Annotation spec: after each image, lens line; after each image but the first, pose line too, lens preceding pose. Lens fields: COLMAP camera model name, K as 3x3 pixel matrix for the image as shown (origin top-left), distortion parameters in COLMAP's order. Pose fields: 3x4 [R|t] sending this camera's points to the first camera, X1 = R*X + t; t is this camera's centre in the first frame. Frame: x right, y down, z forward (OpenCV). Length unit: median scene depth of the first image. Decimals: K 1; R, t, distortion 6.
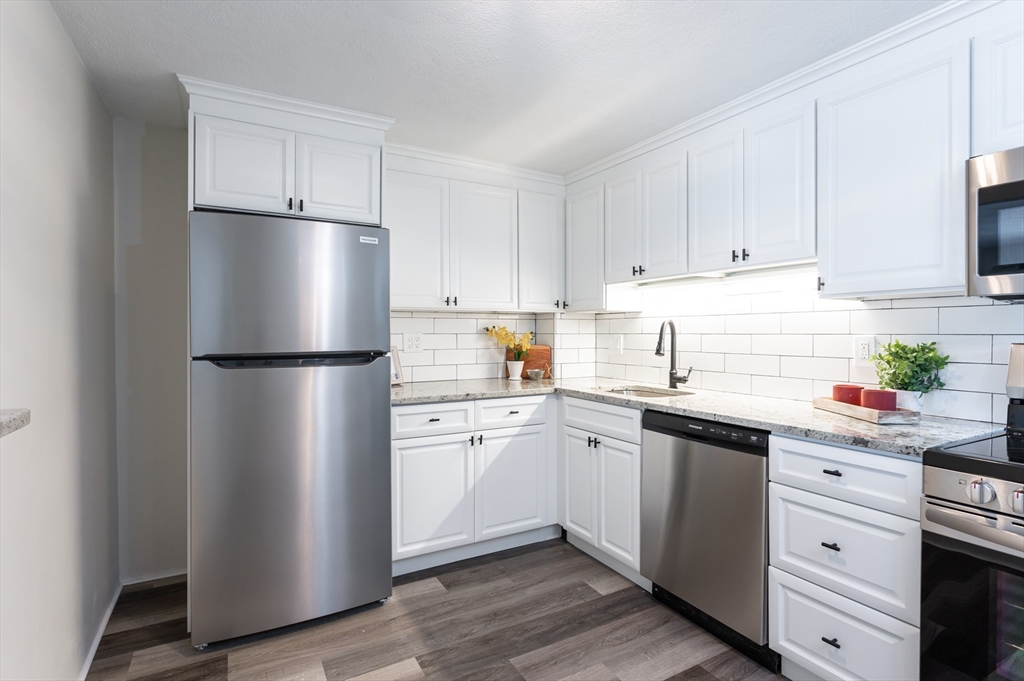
lens RADIAL K [[497.4, 0, 507.3], [0, 497.4, 337.7], [0, 0, 1]] dist [0.001390, 0.000471]
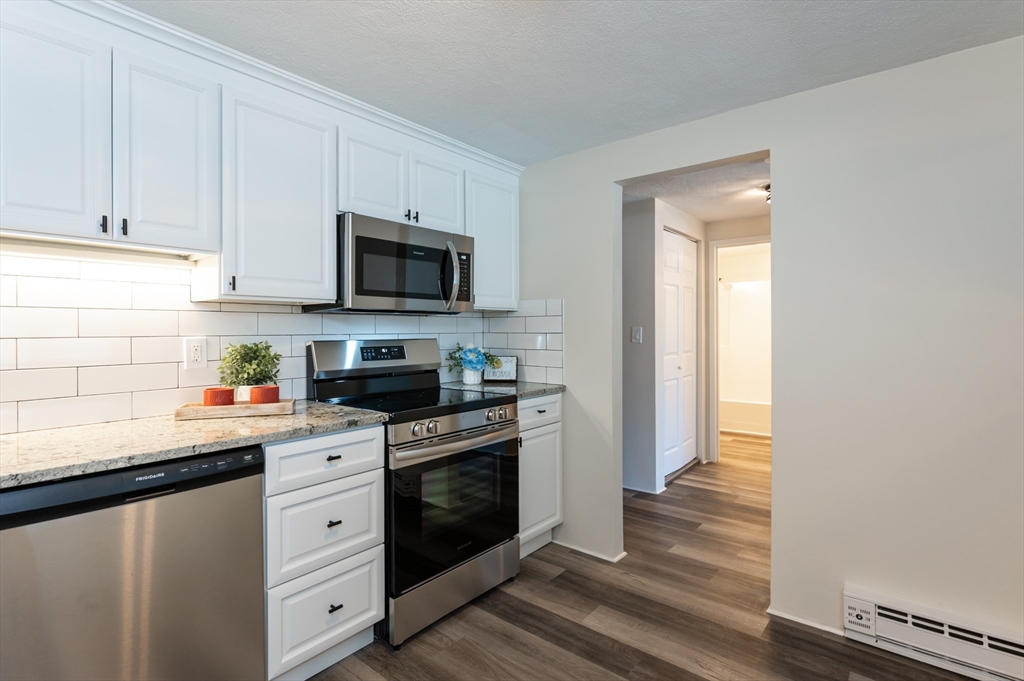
lens RADIAL K [[497.4, 0, 507.3], [0, 497.4, 331.4], [0, 0, 1]] dist [0.001390, 0.000471]
pose [[-0.364443, 0.000718, 0.931225, -0.445145], [0.013887, 0.999893, 0.004663, -0.012777], [-0.931122, 0.014631, -0.364414, 0.850558]]
